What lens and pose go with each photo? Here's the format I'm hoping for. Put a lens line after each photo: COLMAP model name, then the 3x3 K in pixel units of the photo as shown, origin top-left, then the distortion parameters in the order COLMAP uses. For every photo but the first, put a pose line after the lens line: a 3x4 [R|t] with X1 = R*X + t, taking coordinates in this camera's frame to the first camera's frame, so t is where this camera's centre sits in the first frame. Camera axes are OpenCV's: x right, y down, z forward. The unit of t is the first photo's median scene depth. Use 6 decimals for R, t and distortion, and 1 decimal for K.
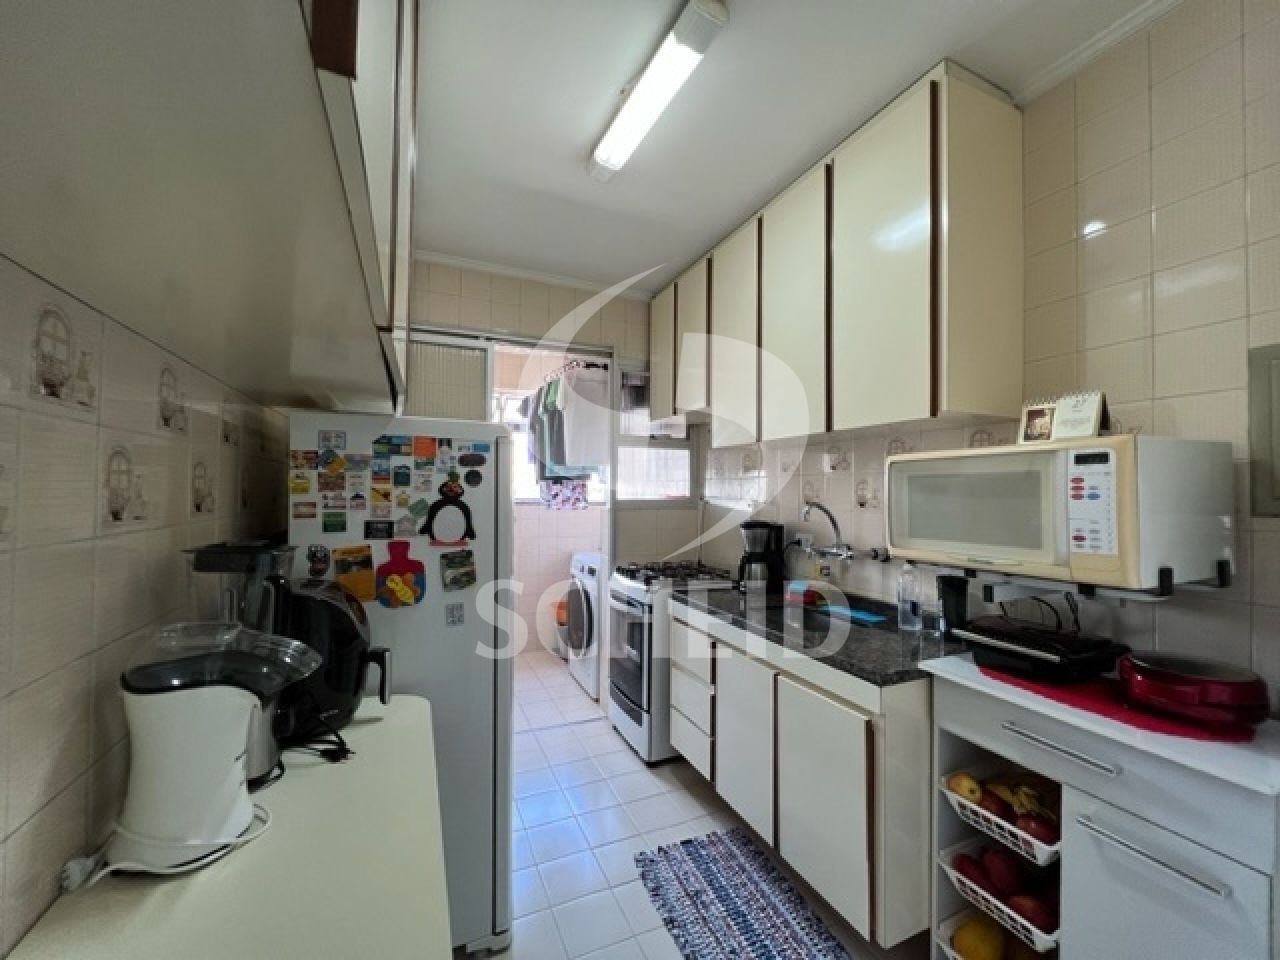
lens RADIAL K [[513.3, 0, 641.8], [0, 513.3, 482.2], [0, 0, 1]] dist [0.002716, 0.000063]
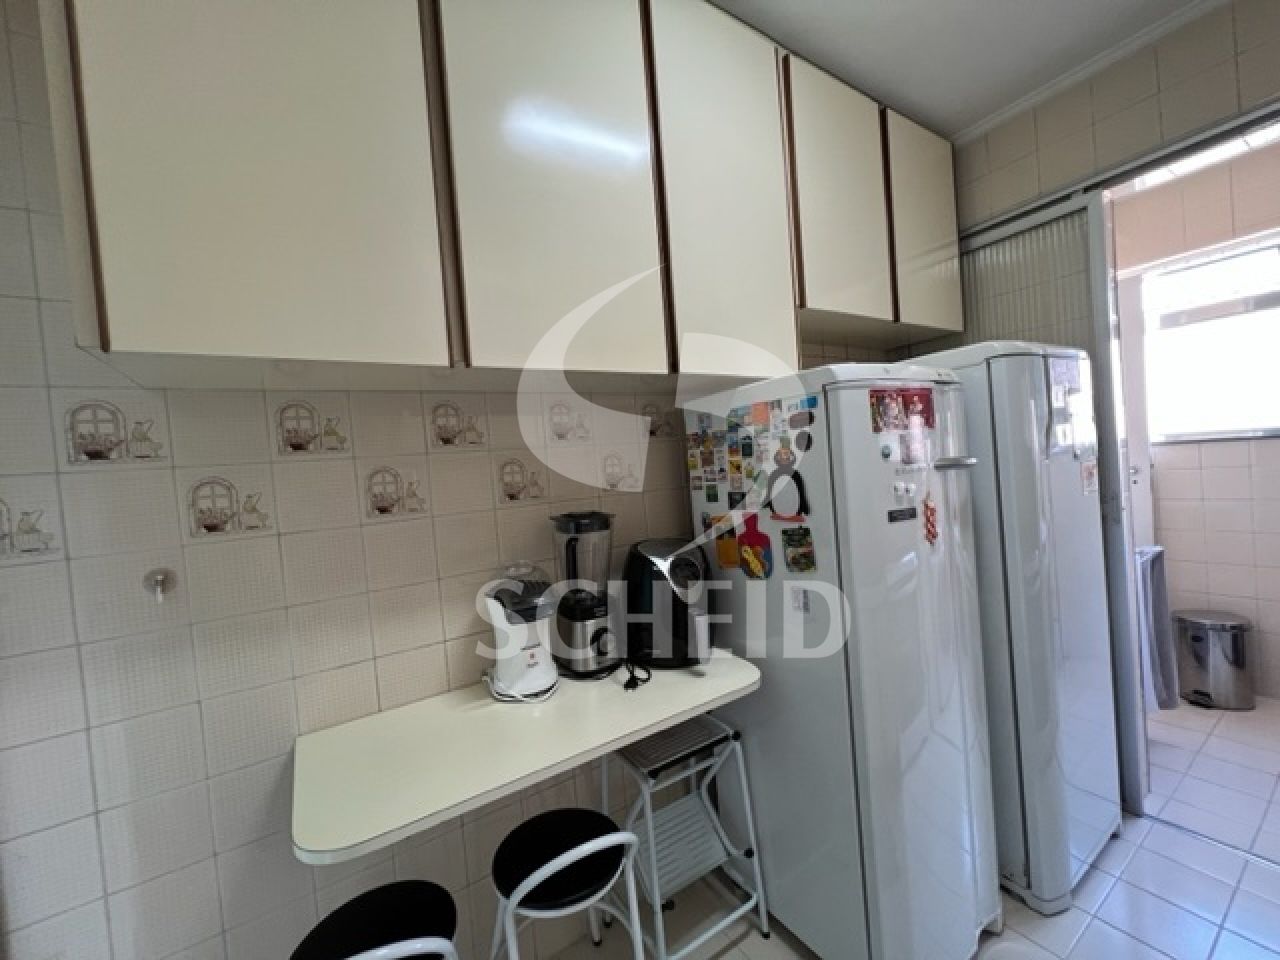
lens RADIAL K [[513.3, 0, 639.0], [0, 513.3, 481.4], [0, 0, 1]] dist [0.002716, 0.000063]
pose [[0.153636, 0.000592, -0.988127, 0.472160], [0.106663, 0.994147, 0.017180, 0.014371], [0.982354, -0.108036, 0.152673, 0.641681]]
